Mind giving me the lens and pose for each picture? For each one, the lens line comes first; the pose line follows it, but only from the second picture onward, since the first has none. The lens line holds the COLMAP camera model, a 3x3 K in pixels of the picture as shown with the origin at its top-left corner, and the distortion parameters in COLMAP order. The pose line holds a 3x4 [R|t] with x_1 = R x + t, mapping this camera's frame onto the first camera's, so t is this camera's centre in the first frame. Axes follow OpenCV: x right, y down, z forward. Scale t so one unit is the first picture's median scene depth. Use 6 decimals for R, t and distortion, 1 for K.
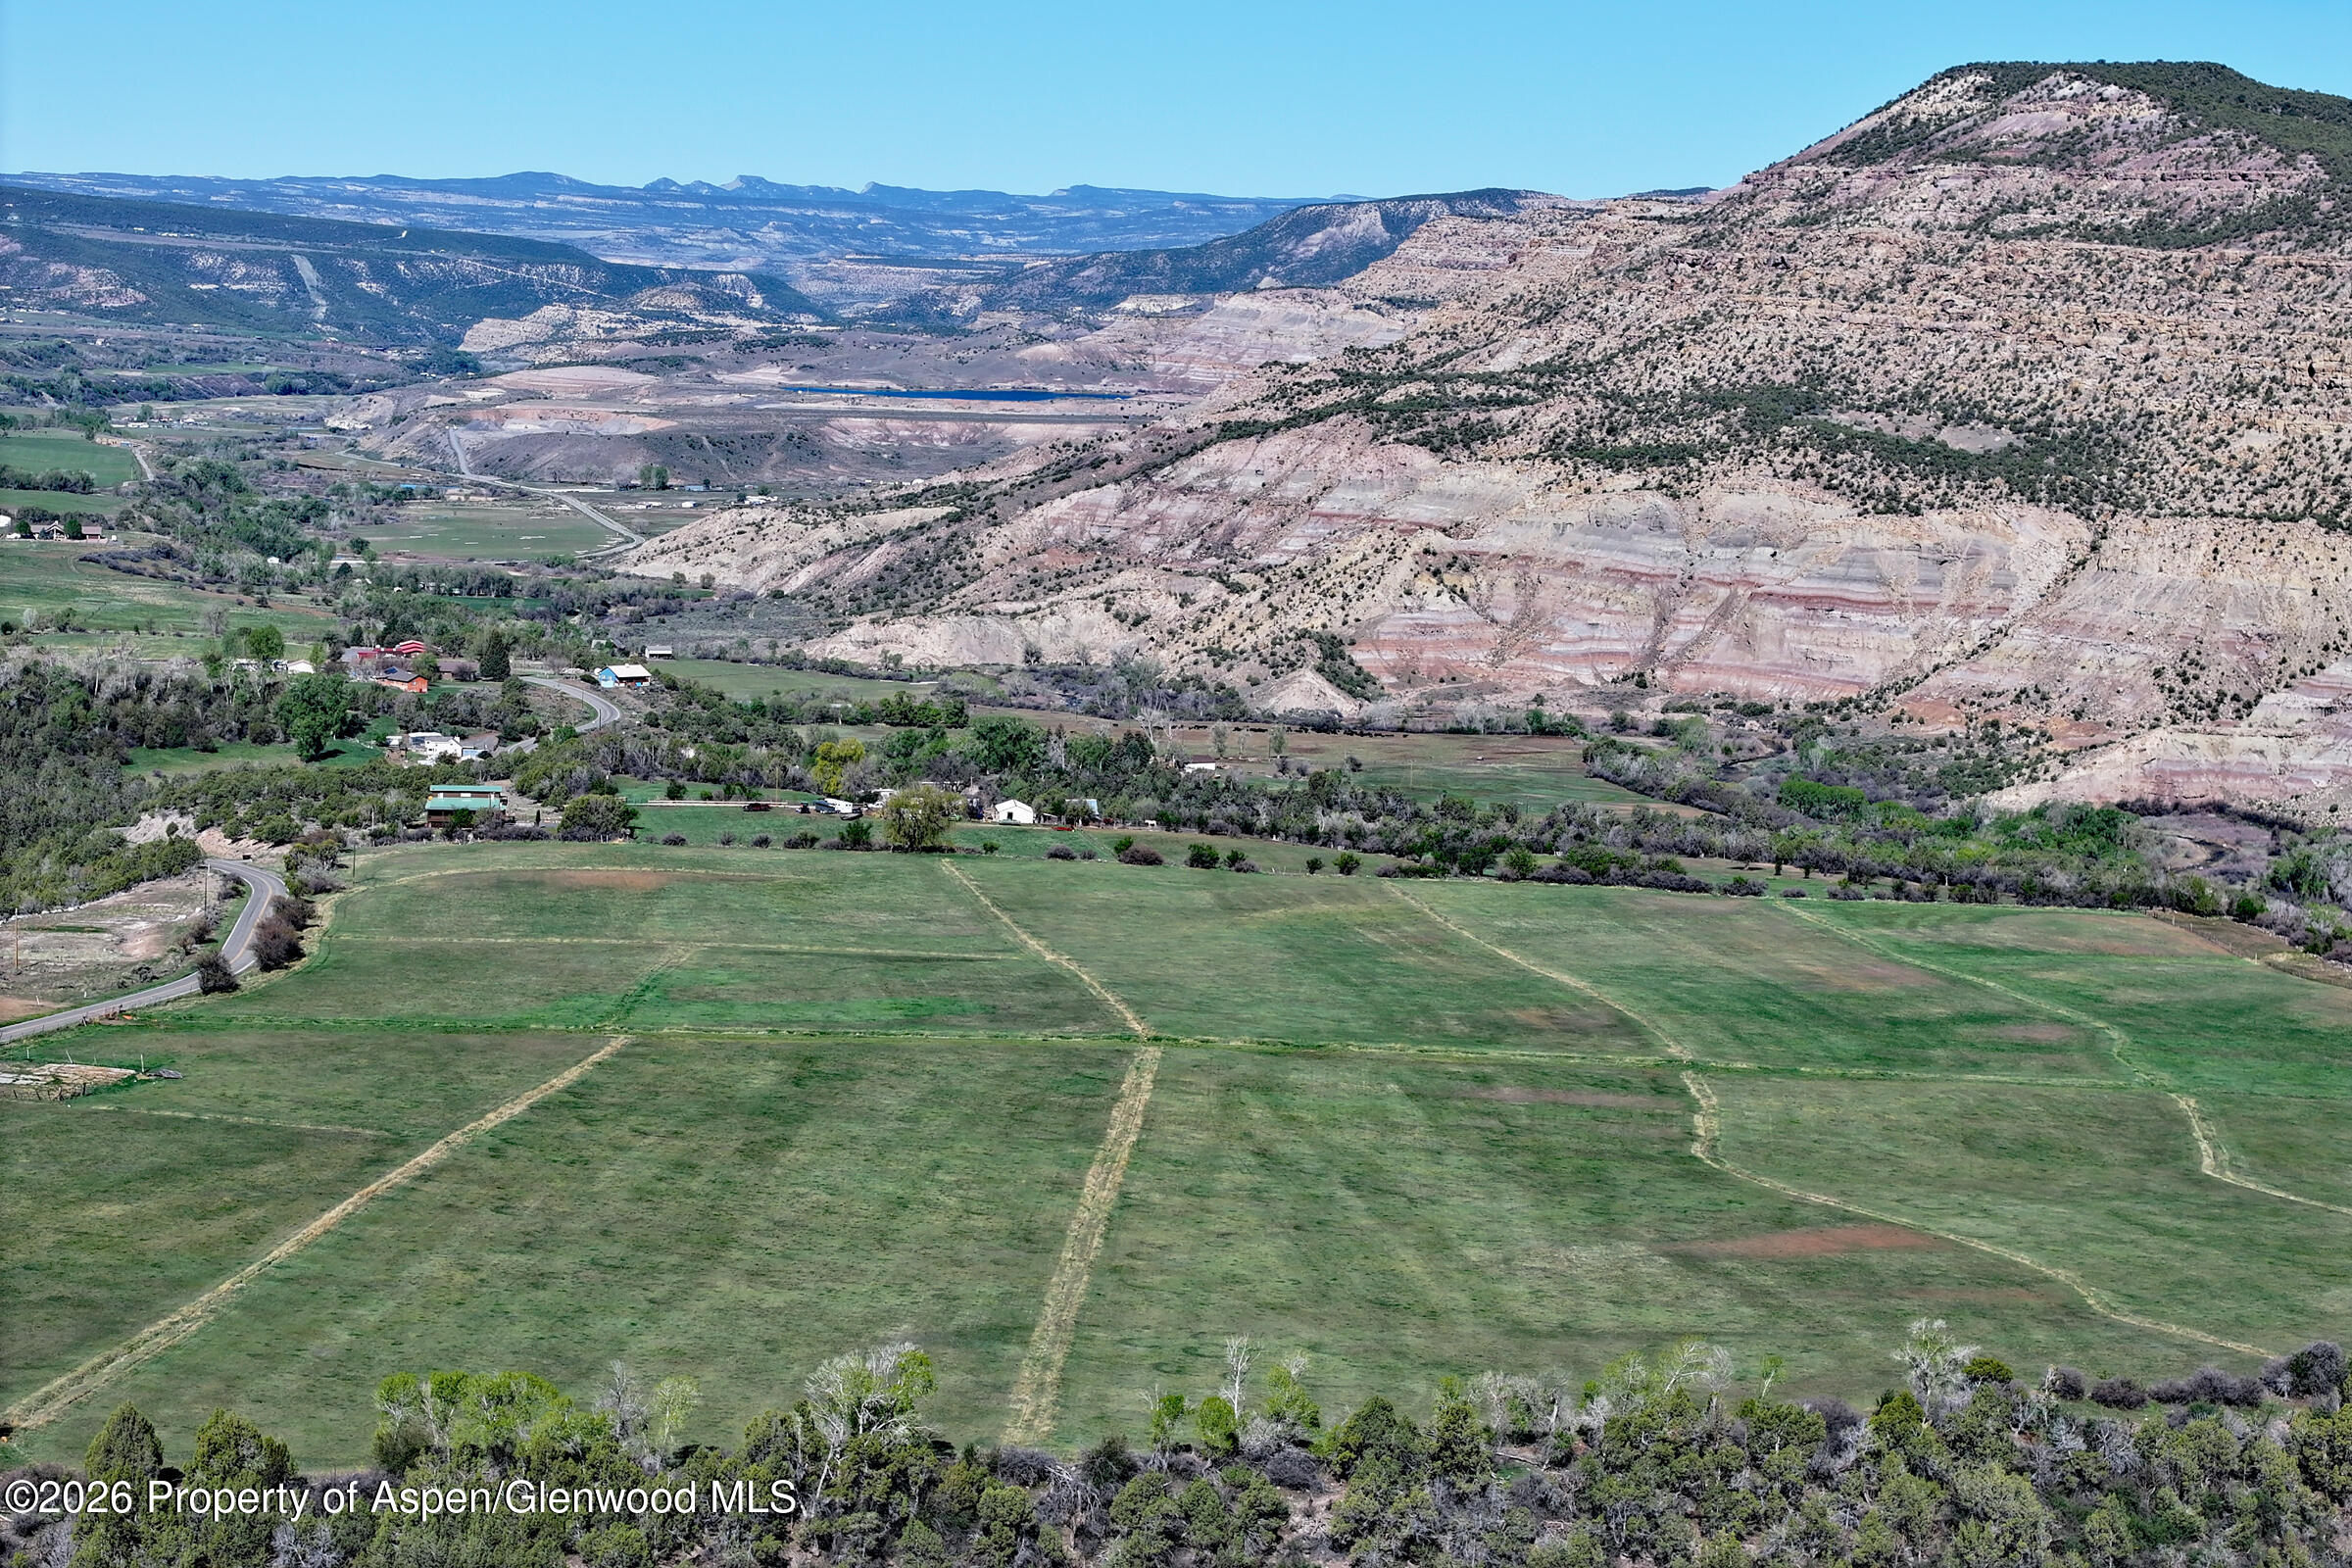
lens RADIAL K [[4778.3, 0, 1159.5], [0, 4778.3, 797.5], [0, 0, 1]] dist [-0.099855, 0.000000]
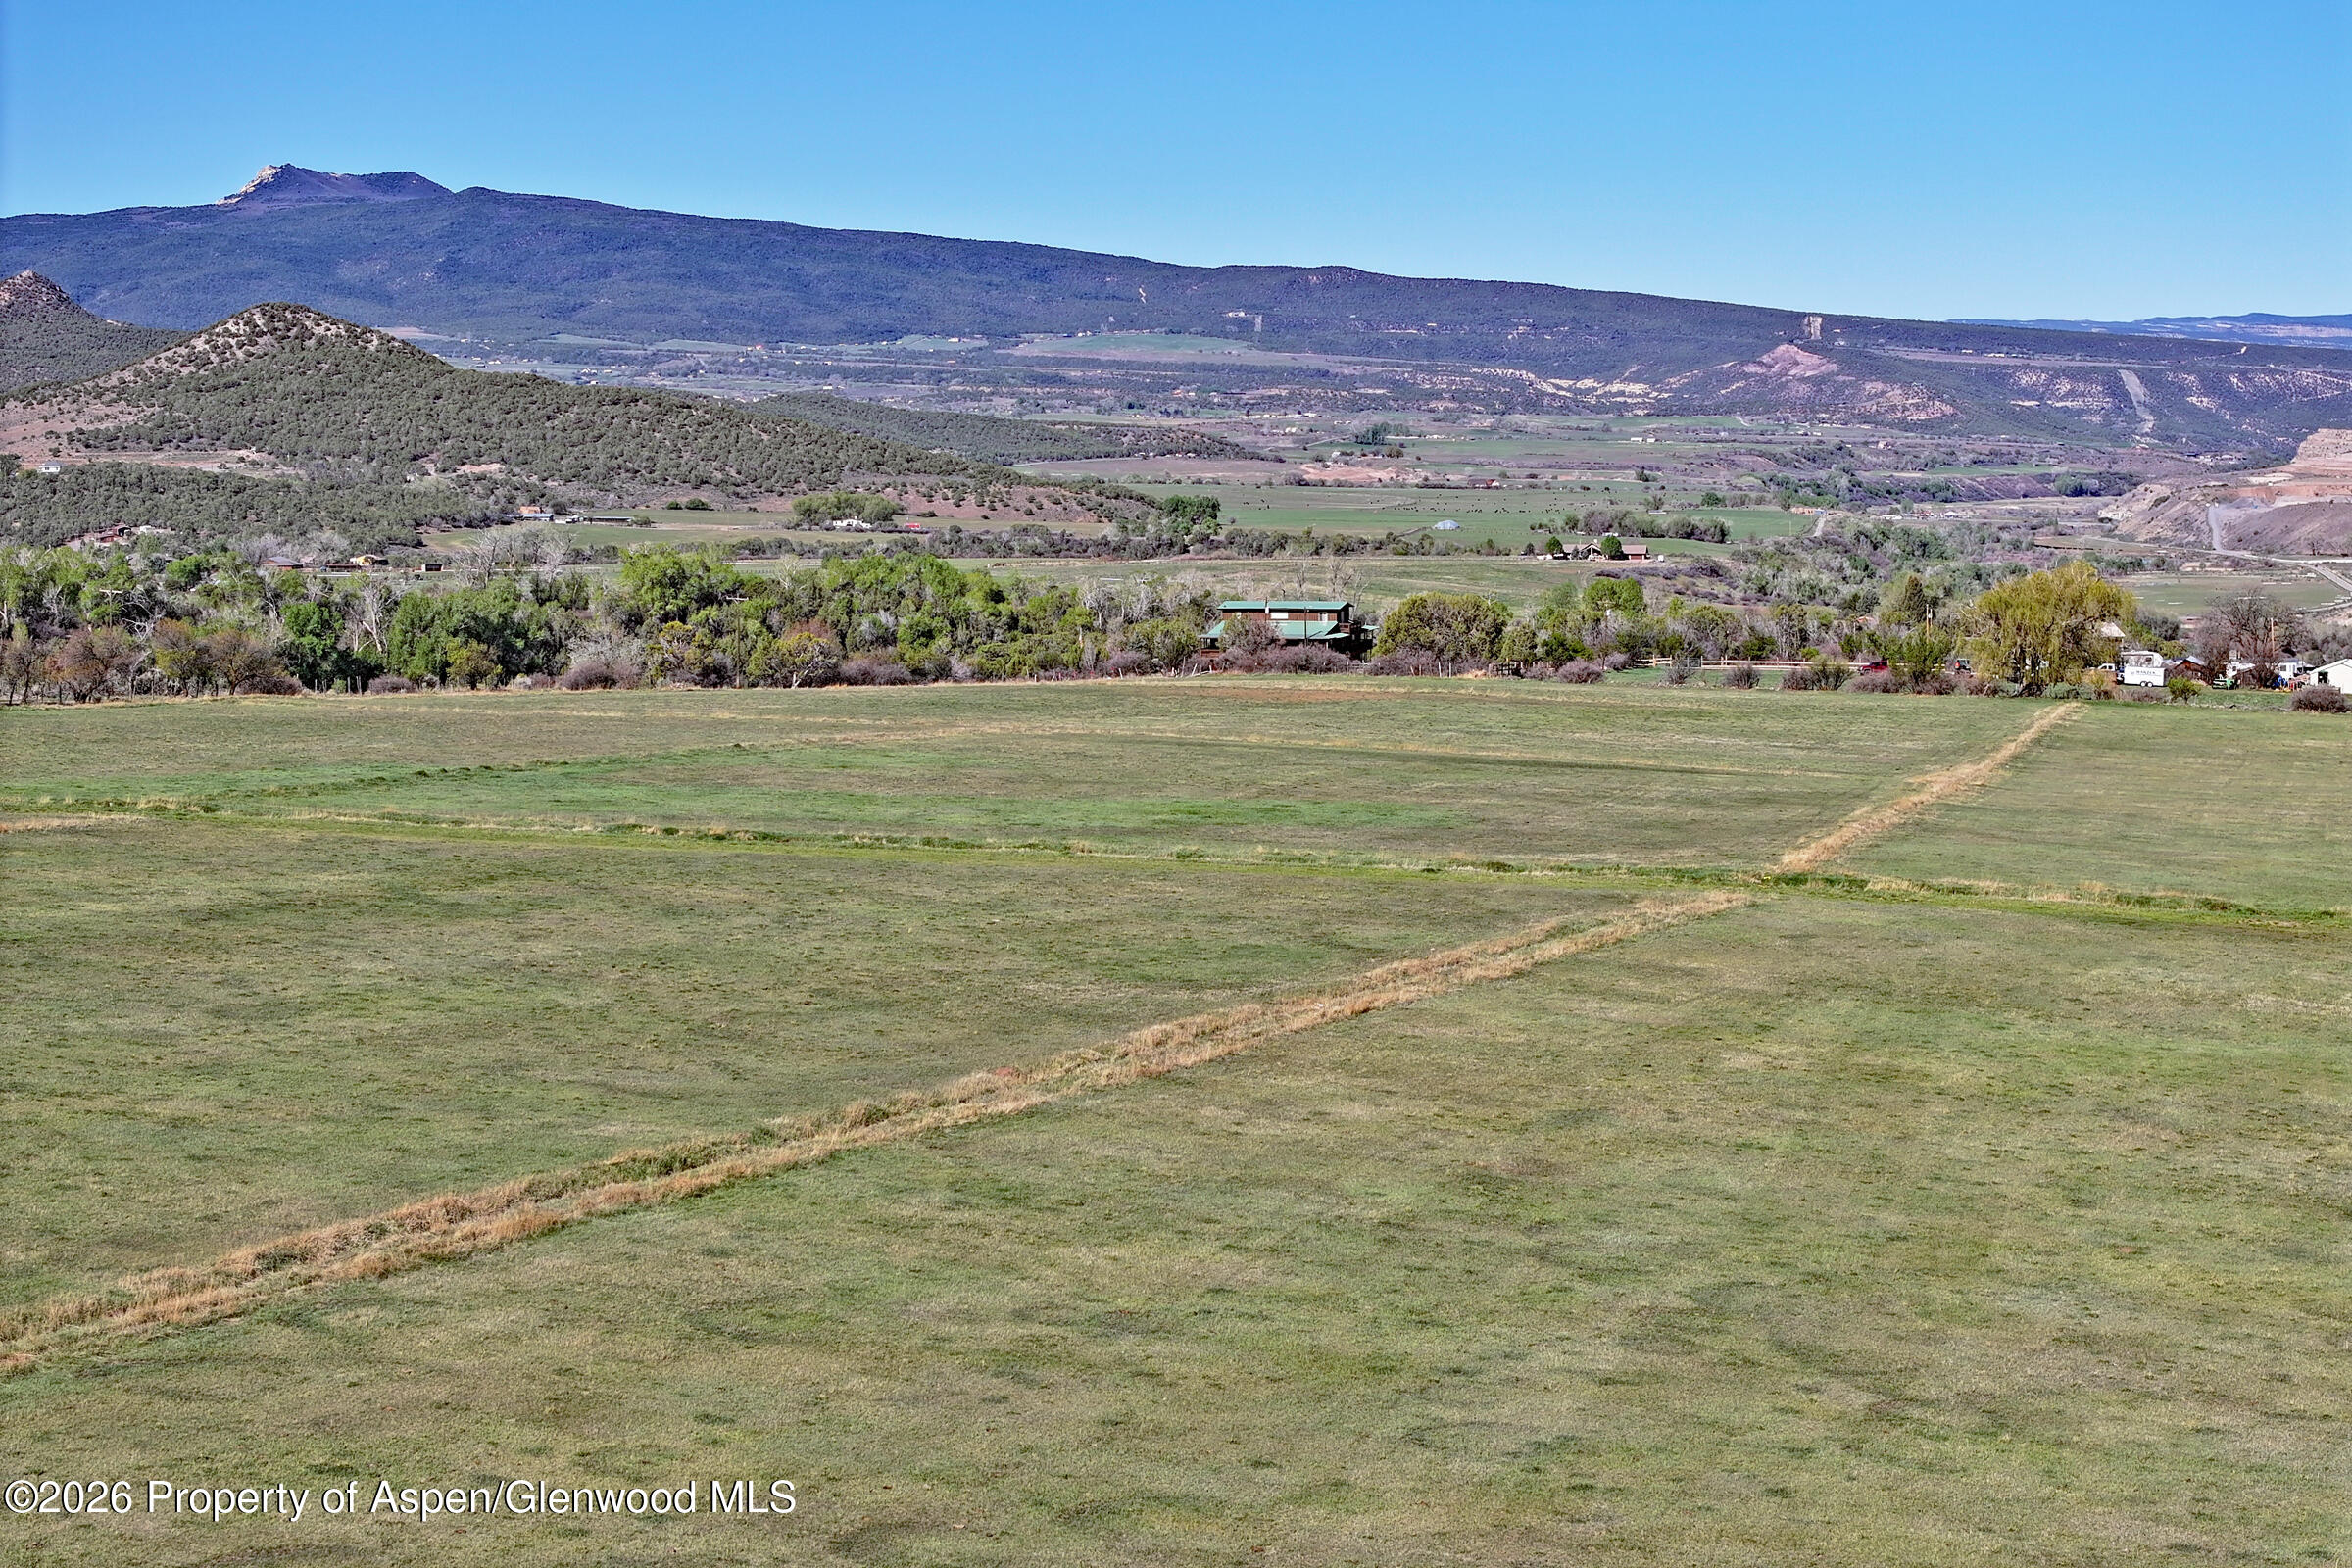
lens RADIAL K [[4778.3, 0, 1171.4], [0, 4778.3, 782.2], [0, 0, 1]] dist [-0.099855, 0.000000]
pose [[0.924999, -0.001316, -0.379968, 0.018851], [-0.012318, 0.999365, -0.033448, 0.012633], [0.379770, 0.035620, 0.924395, 0.156392]]
